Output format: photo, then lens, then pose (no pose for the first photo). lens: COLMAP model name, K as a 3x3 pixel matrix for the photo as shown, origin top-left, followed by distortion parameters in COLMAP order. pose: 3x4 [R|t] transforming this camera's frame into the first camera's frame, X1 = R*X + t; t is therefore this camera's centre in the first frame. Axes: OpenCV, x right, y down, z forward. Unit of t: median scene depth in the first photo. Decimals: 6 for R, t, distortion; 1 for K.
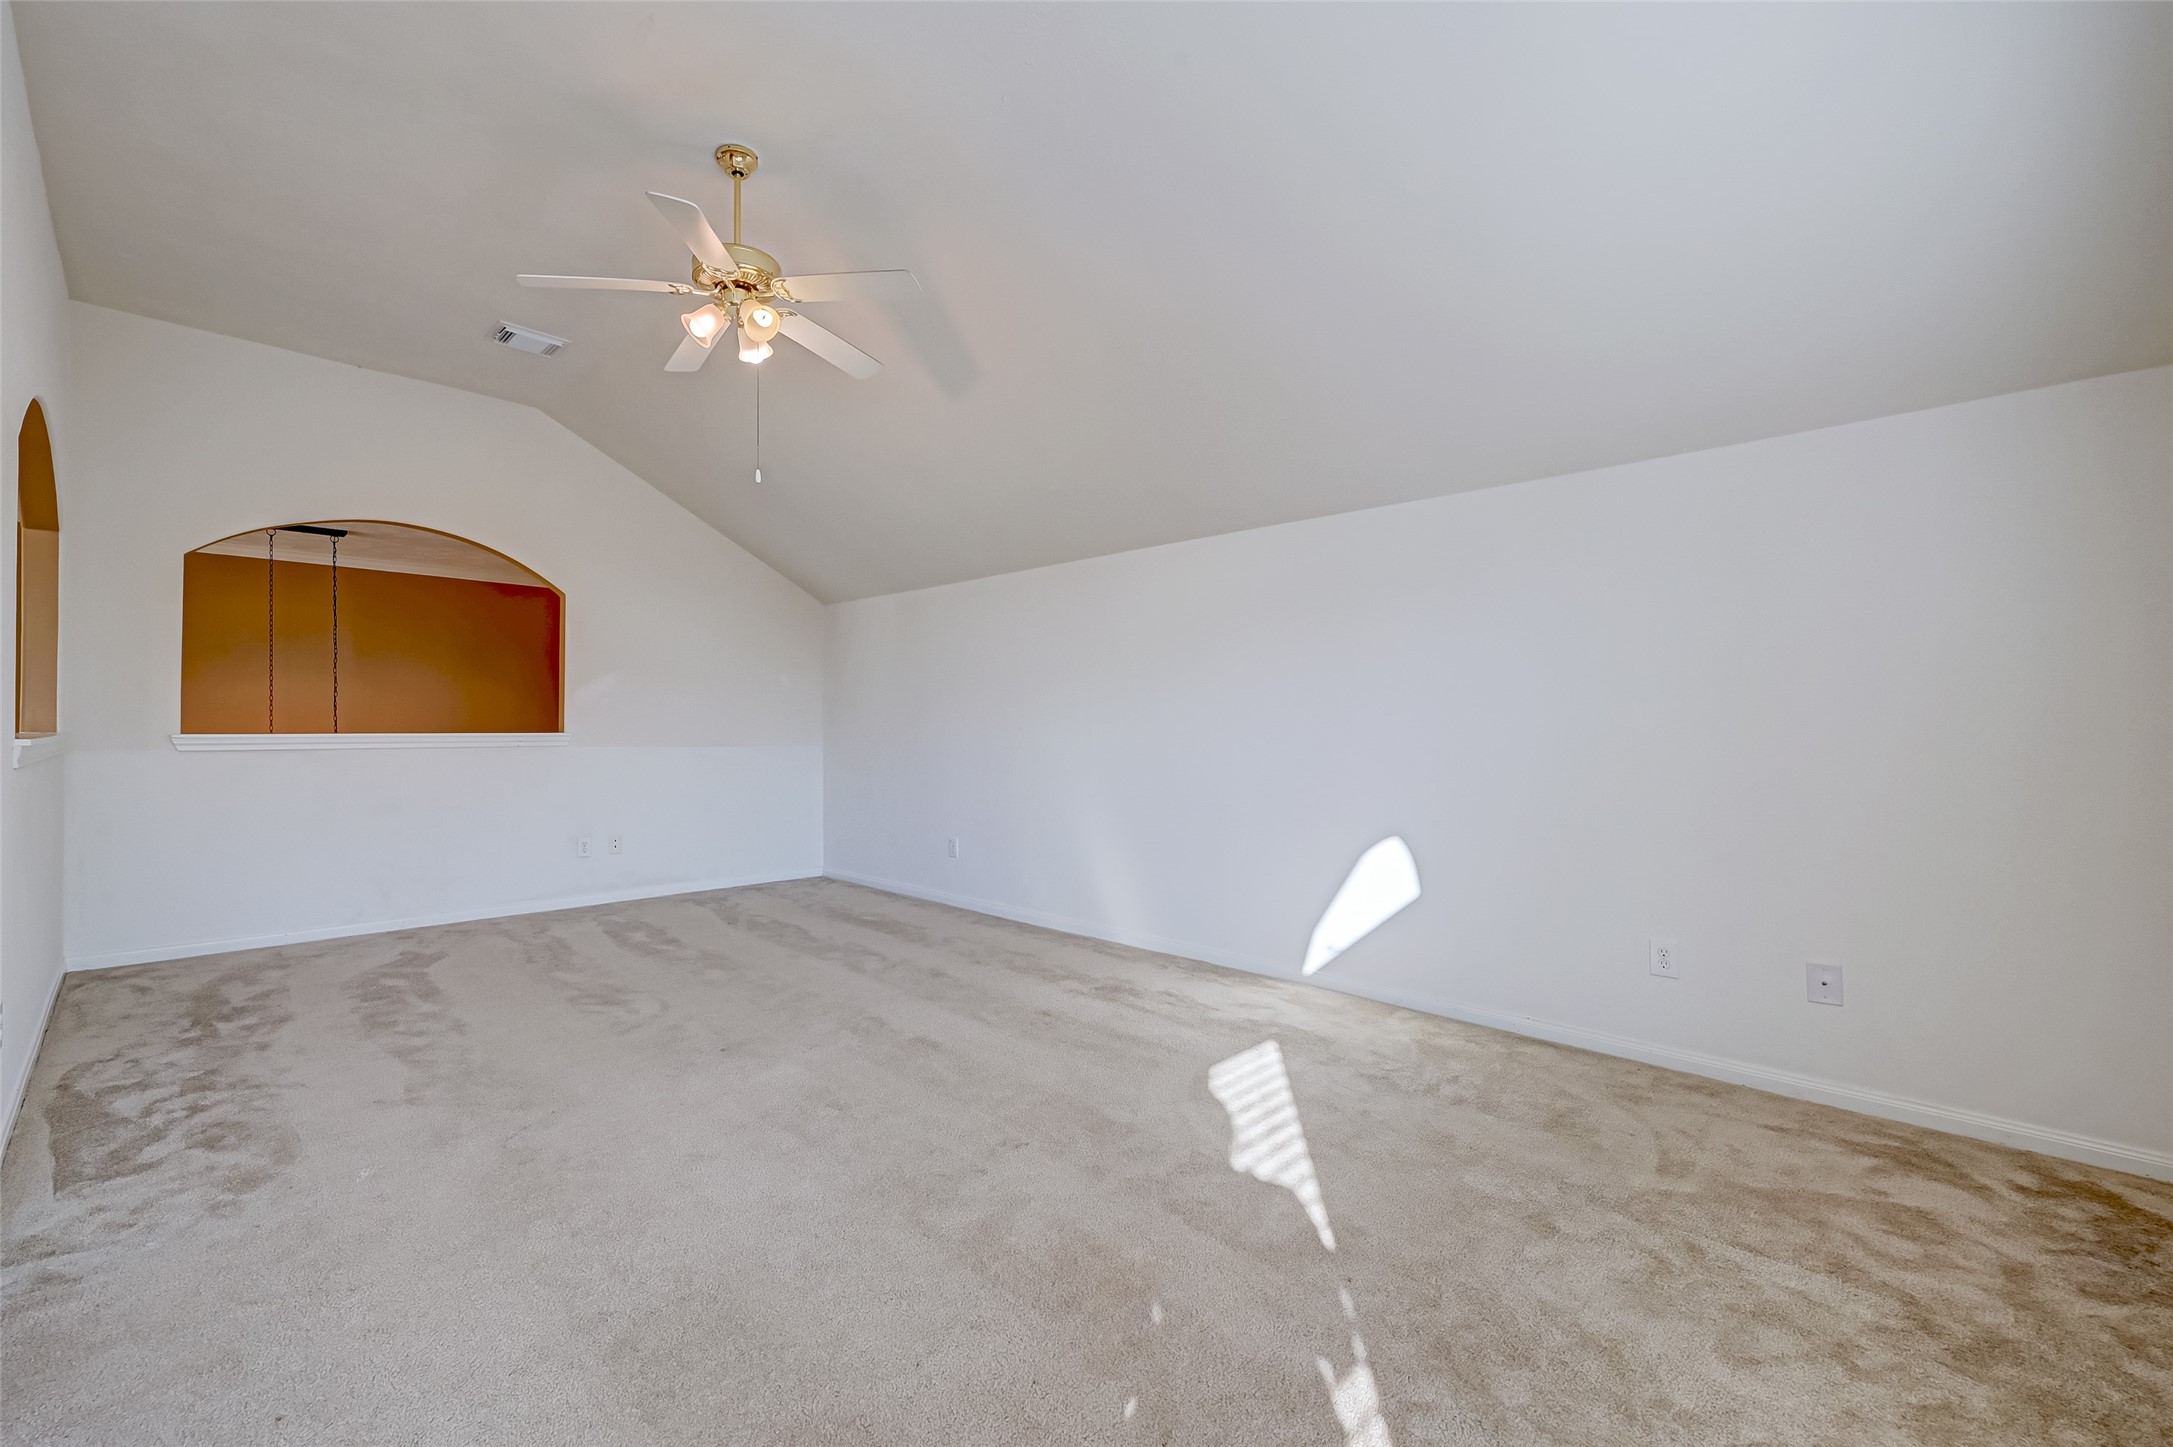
lens RADIAL K [[901.8, 0, 1010.8], [0, 901.8, 717.8], [0, 0, 1]] dist [0.001576, 0.000360]
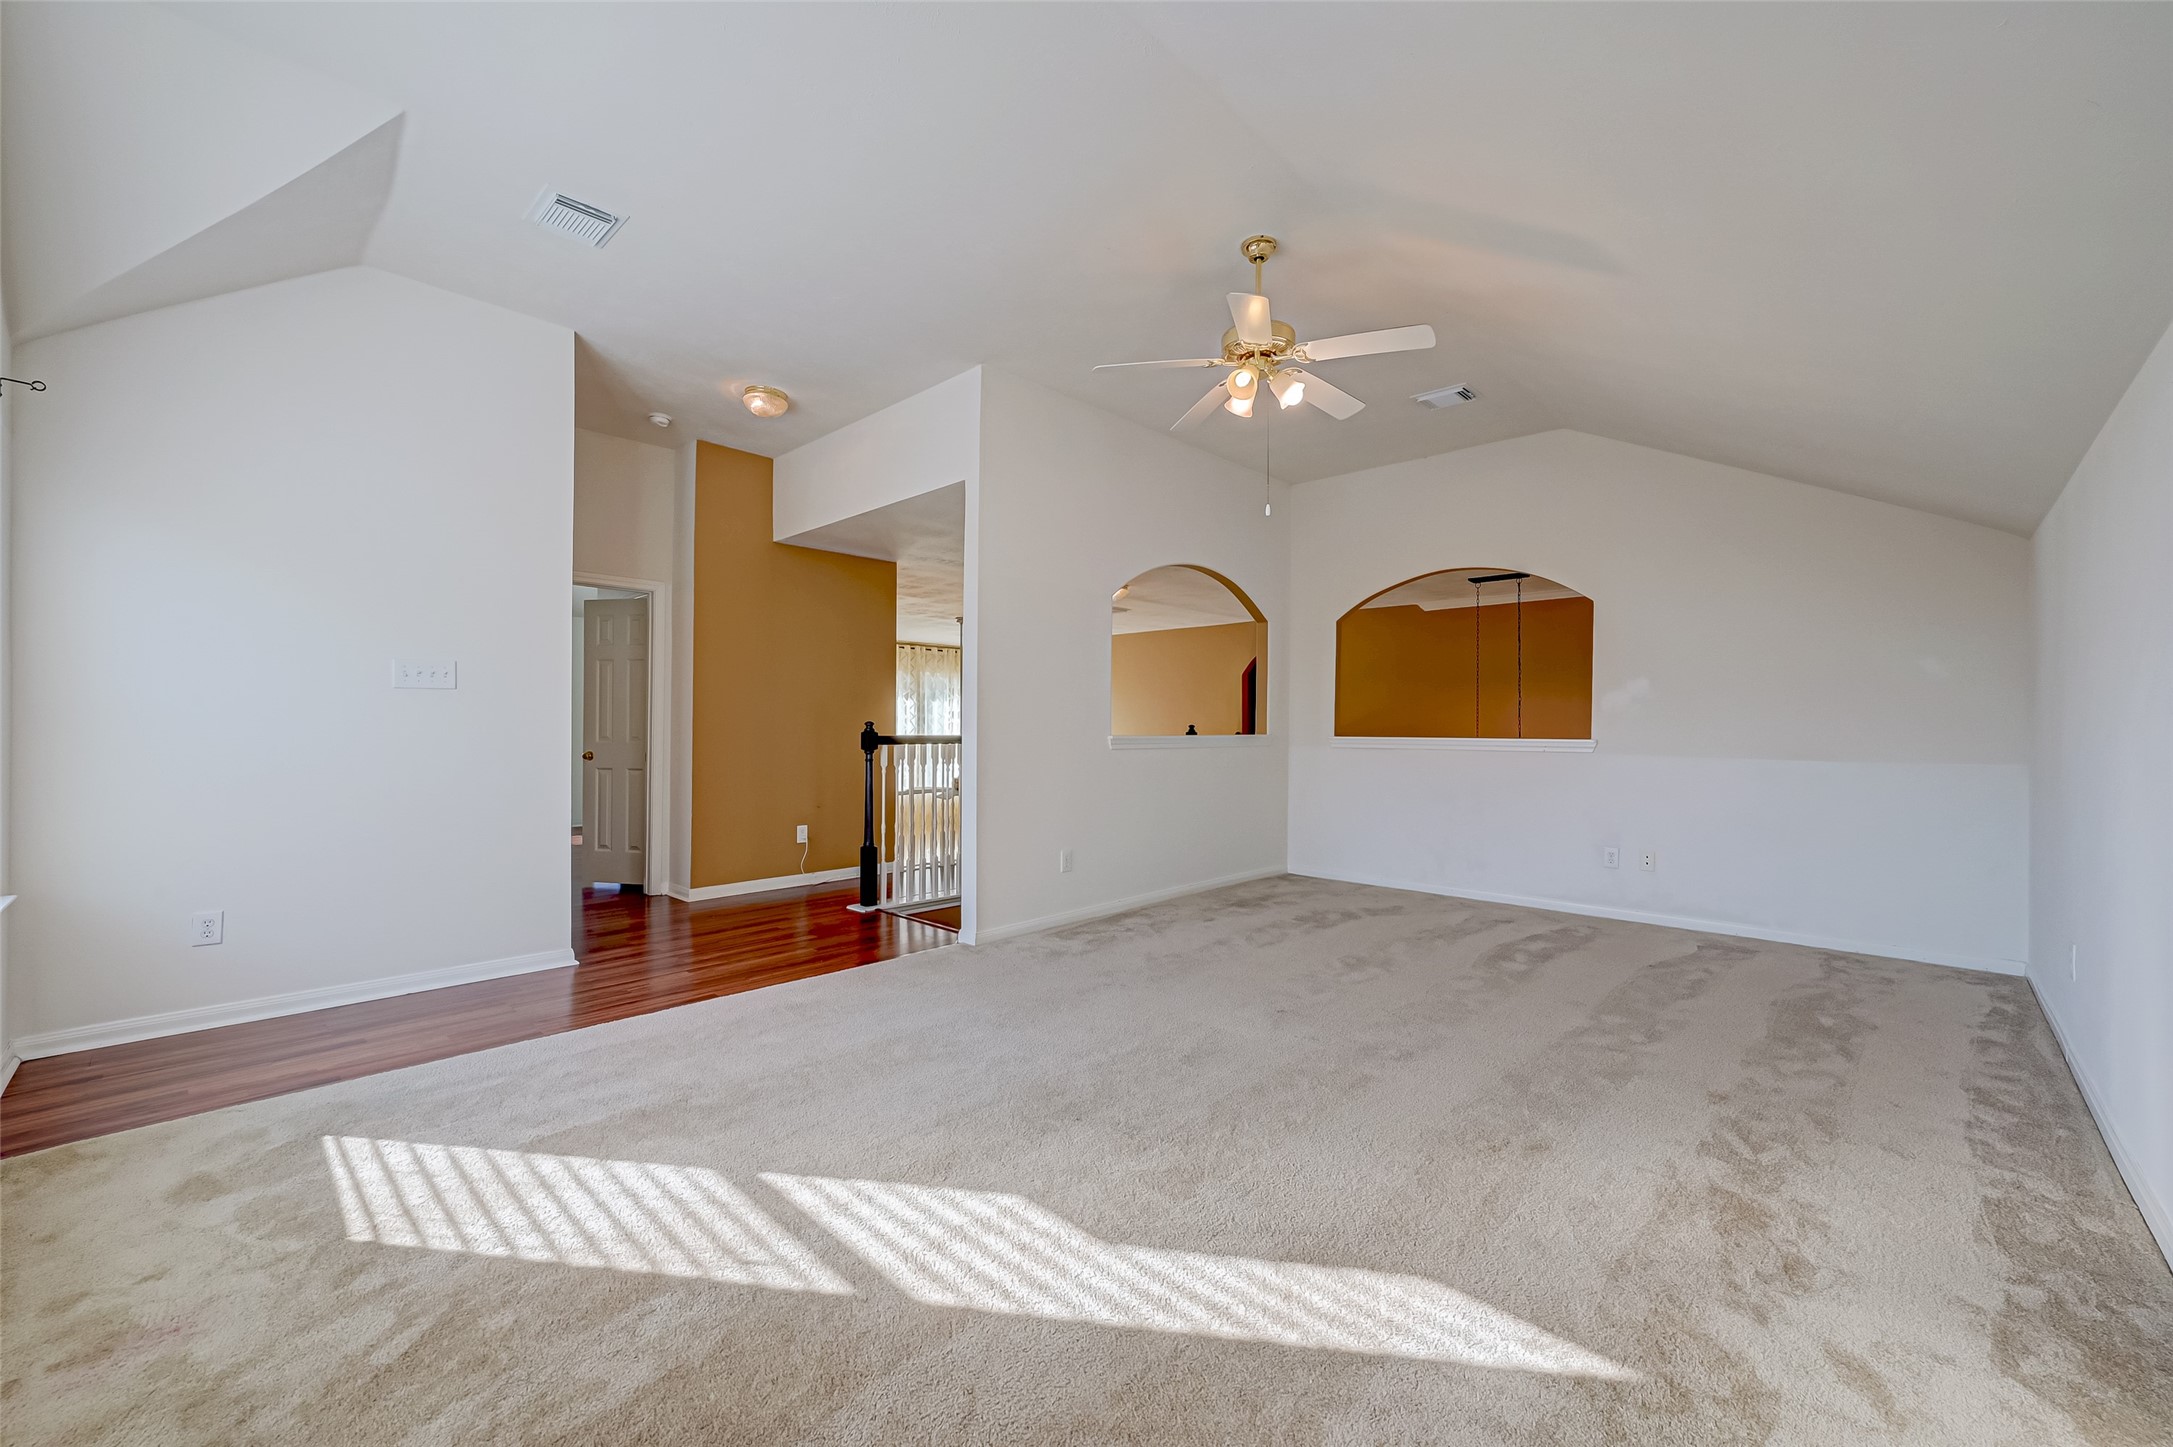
lens RADIAL K [[861.7, 0, 1094.5], [0, 861.7, 725.4], [0, 0, 1]] dist [0.000550, 0.000093]
pose [[0.048495, -0.000520, -0.998823, 0.798811], [0.000414, 1.000000, -0.000501, 0.000915], [0.998823, -0.000389, 0.048495, 0.724901]]
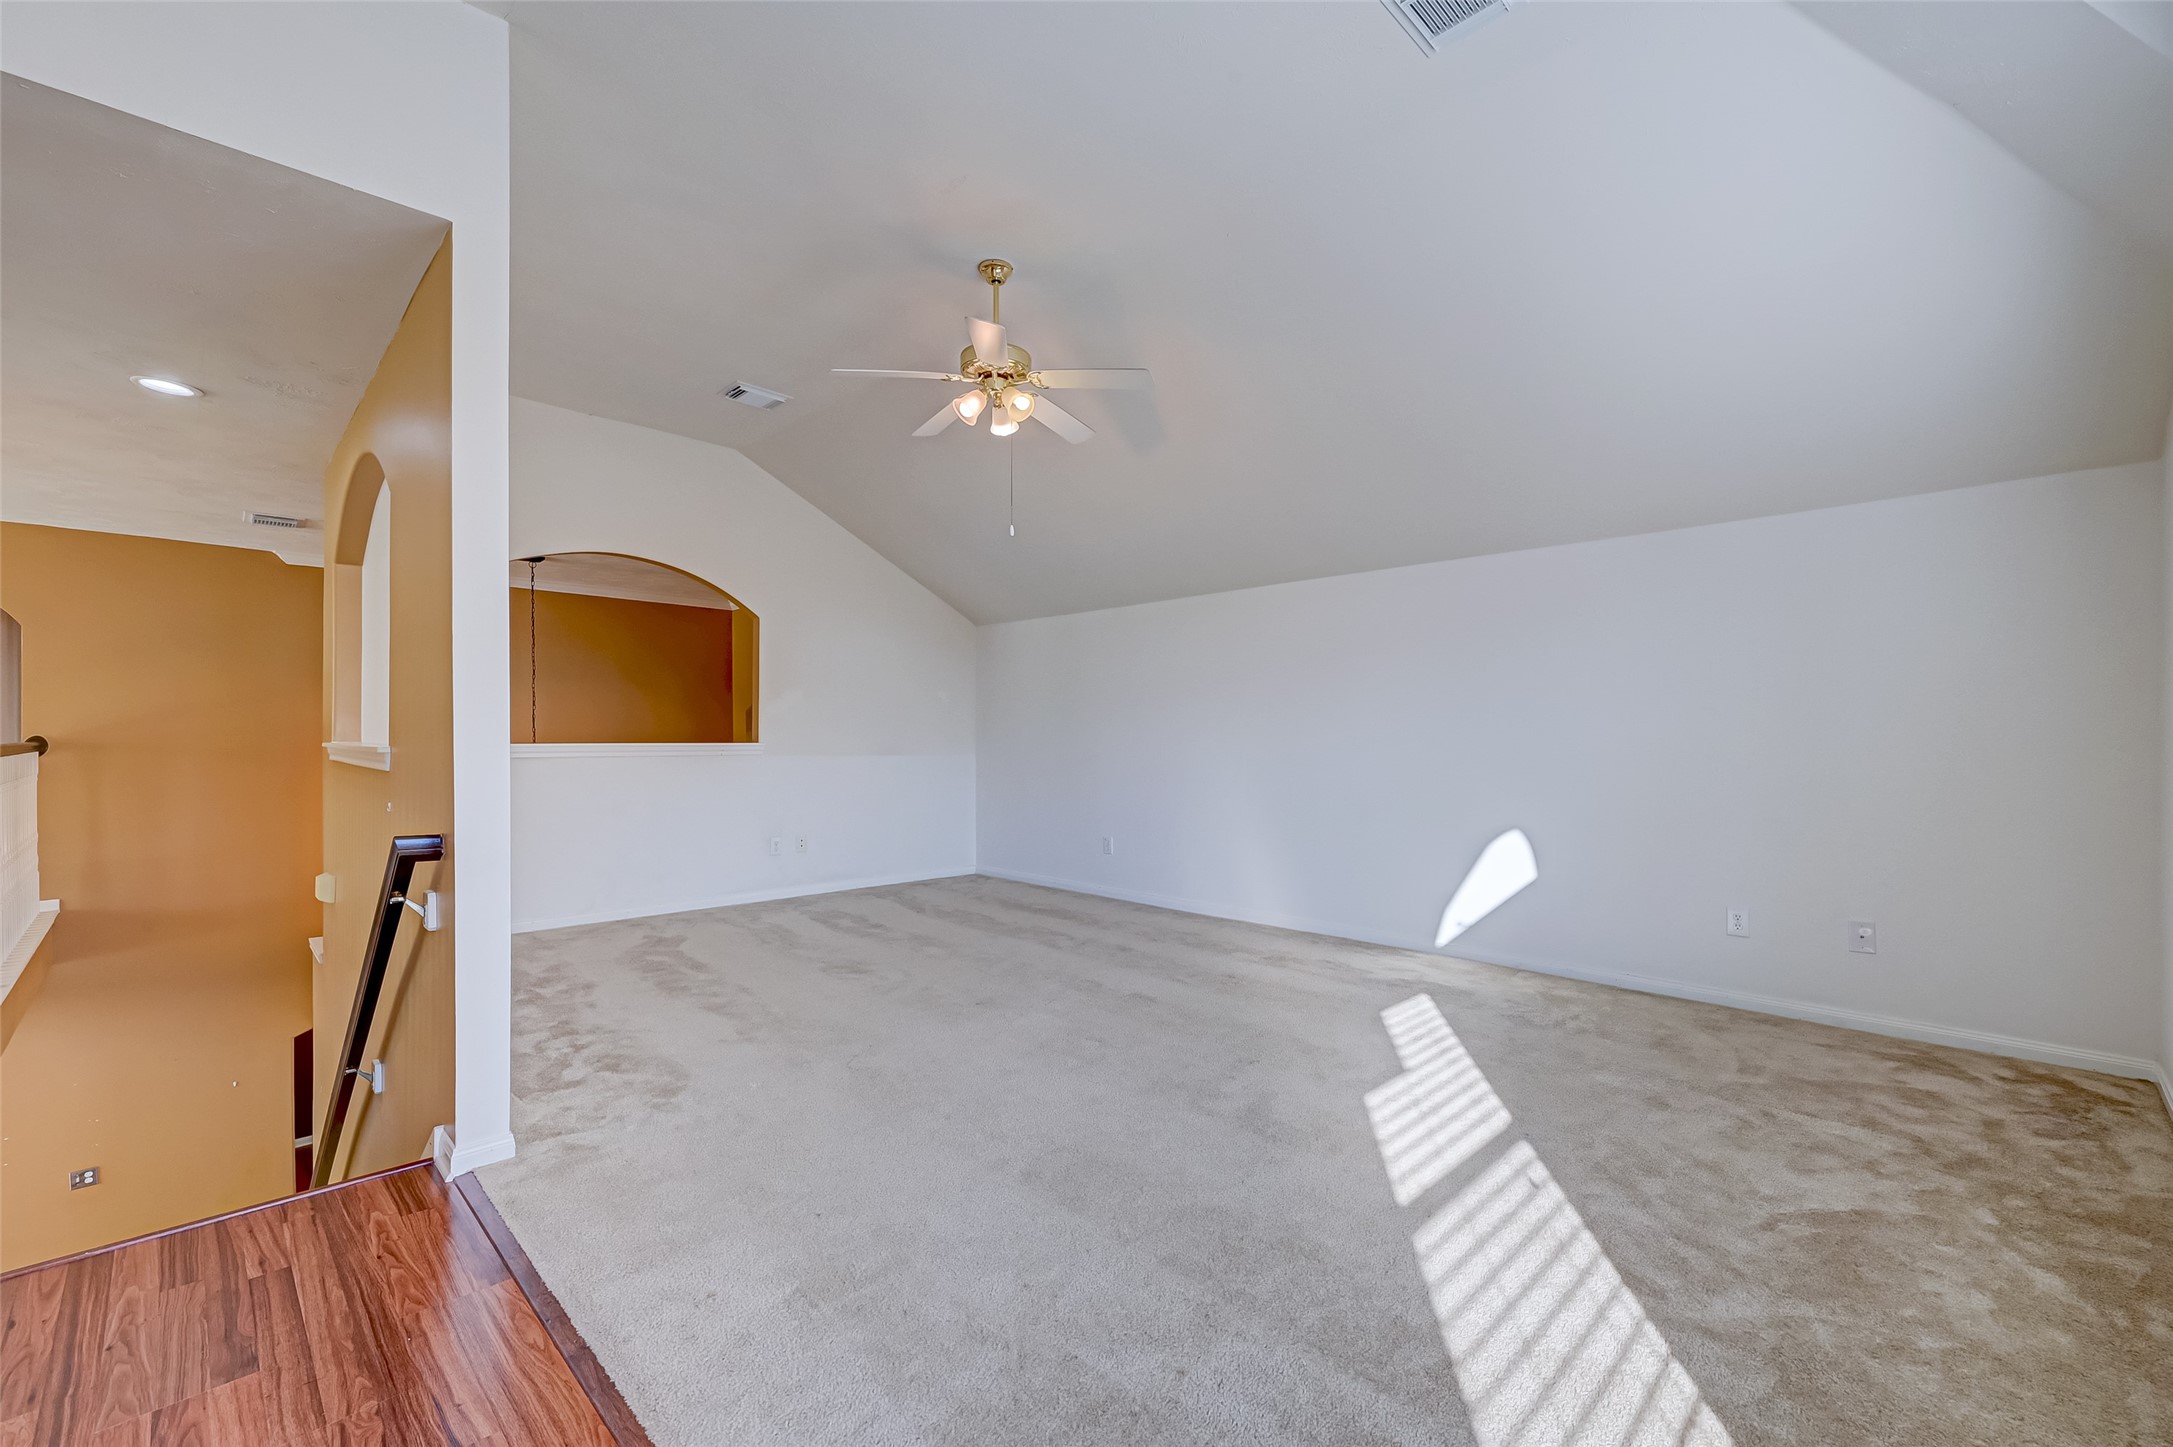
lens RADIAL K [[904.2, 0, 1104.5], [0, 904.2, 733.3], [0, 0, 1]] dist [0.001786, 0.000586]
pose [[0.999453, 0.000047, 0.033070, -0.195069], [-0.000198, 0.999990, 0.004562, -0.000441], [-0.033070, -0.004566, 0.999443, -0.223394]]
